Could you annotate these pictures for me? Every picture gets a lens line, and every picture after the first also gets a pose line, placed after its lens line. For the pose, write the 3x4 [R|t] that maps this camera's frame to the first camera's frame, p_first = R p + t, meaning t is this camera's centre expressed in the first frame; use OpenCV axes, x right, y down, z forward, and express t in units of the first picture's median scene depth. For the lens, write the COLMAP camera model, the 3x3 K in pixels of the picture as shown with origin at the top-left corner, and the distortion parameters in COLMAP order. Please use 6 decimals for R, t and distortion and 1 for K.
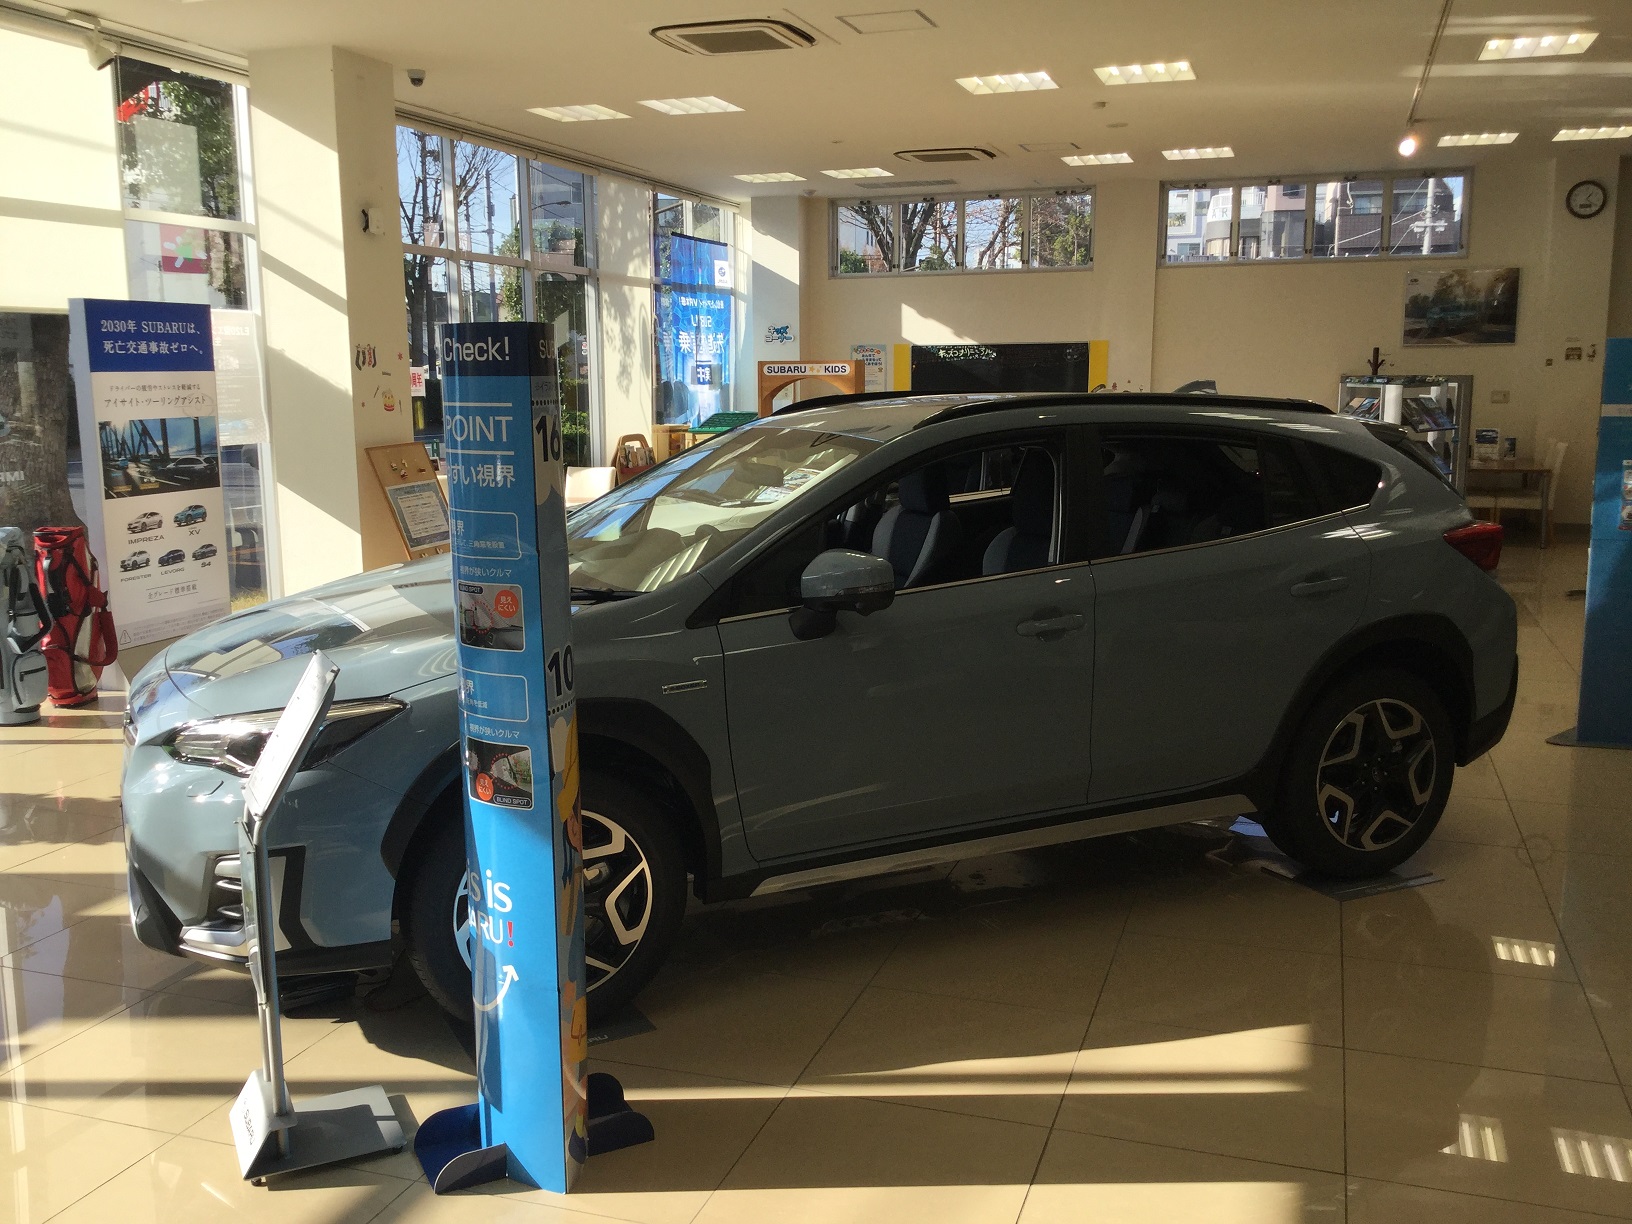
lens RADIAL K [[1522.2, 0, 817.3], [0, 1522.2, 611.6], [0, 0, 1]] dist [0.068986, 0.000000]
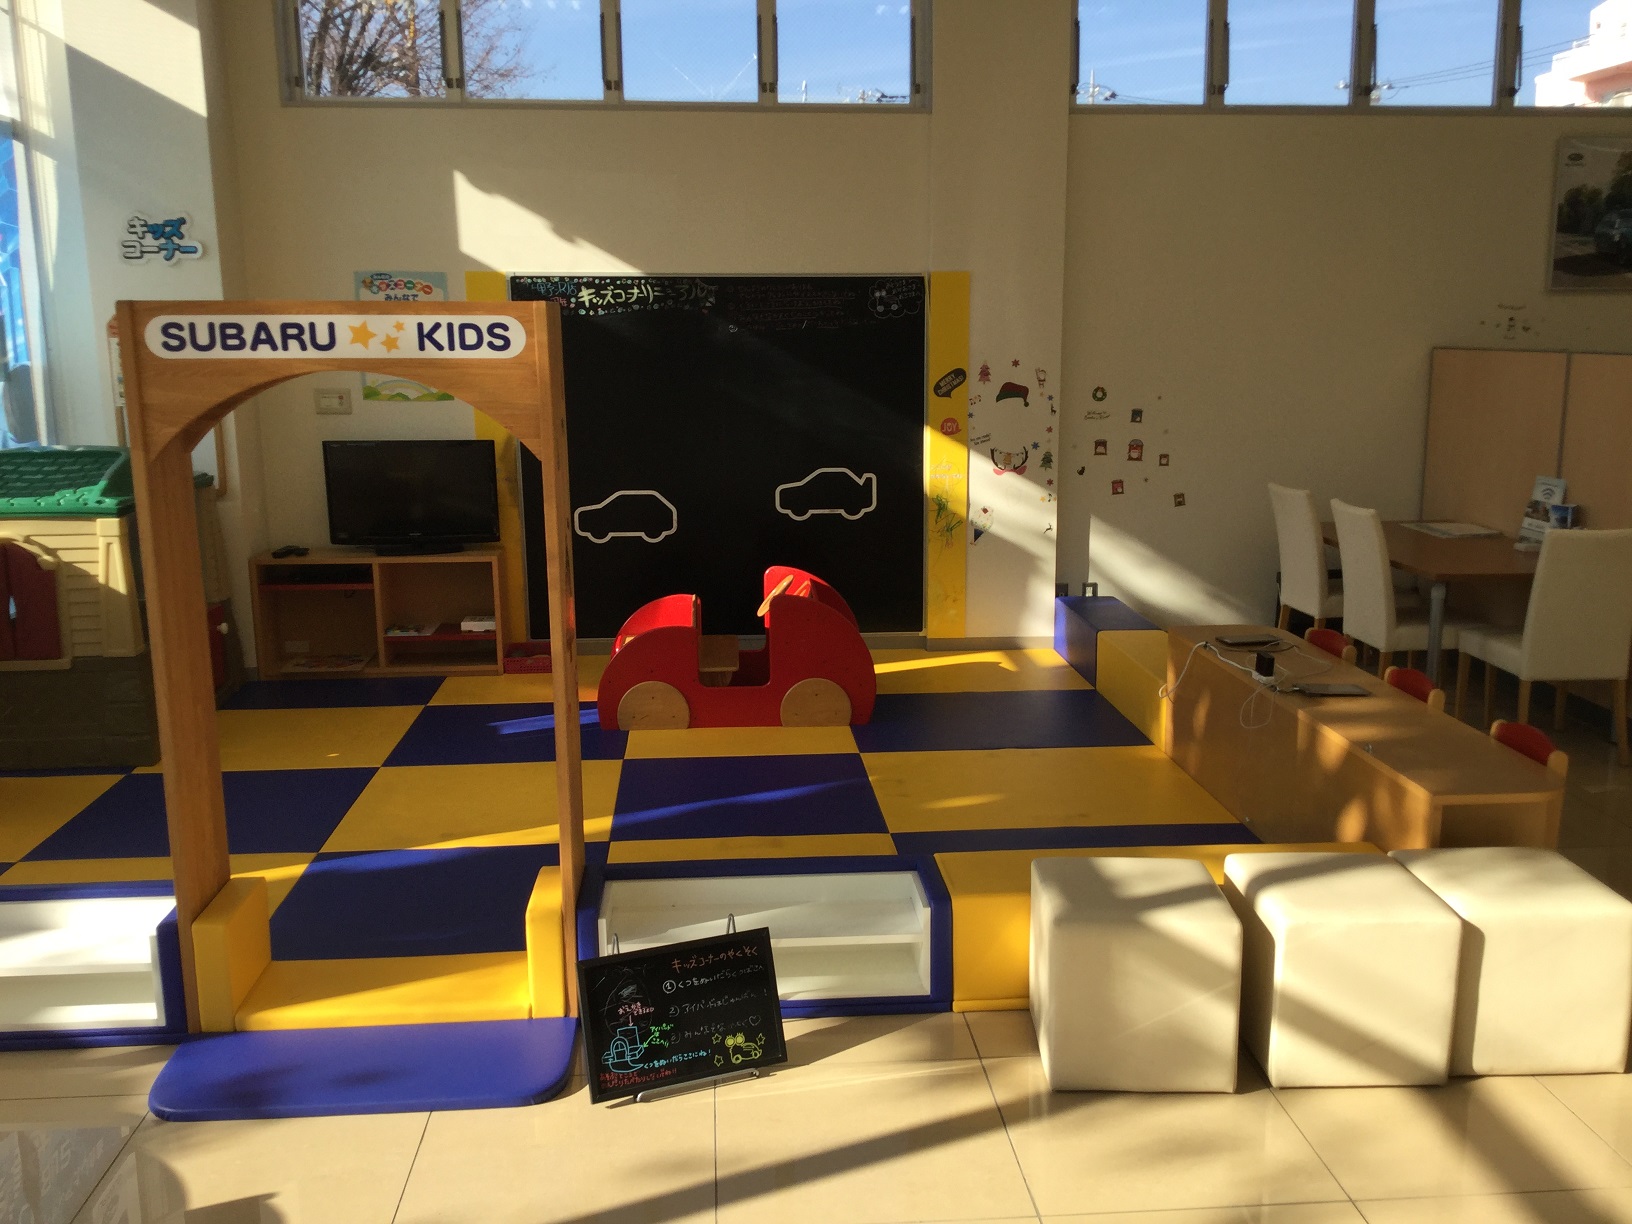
lens RADIAL K [[1522.2, 0, 817.2], [0, 1522.2, 610.9], [0, 0, 1]] dist [0.068986, 0.000000]
pose [[0.916741, -0.067824, 0.393682, -0.034101], [0.056929, 0.997604, 0.039300, -0.092292], [-0.395405, -0.013616, 0.918406, 0.568576]]
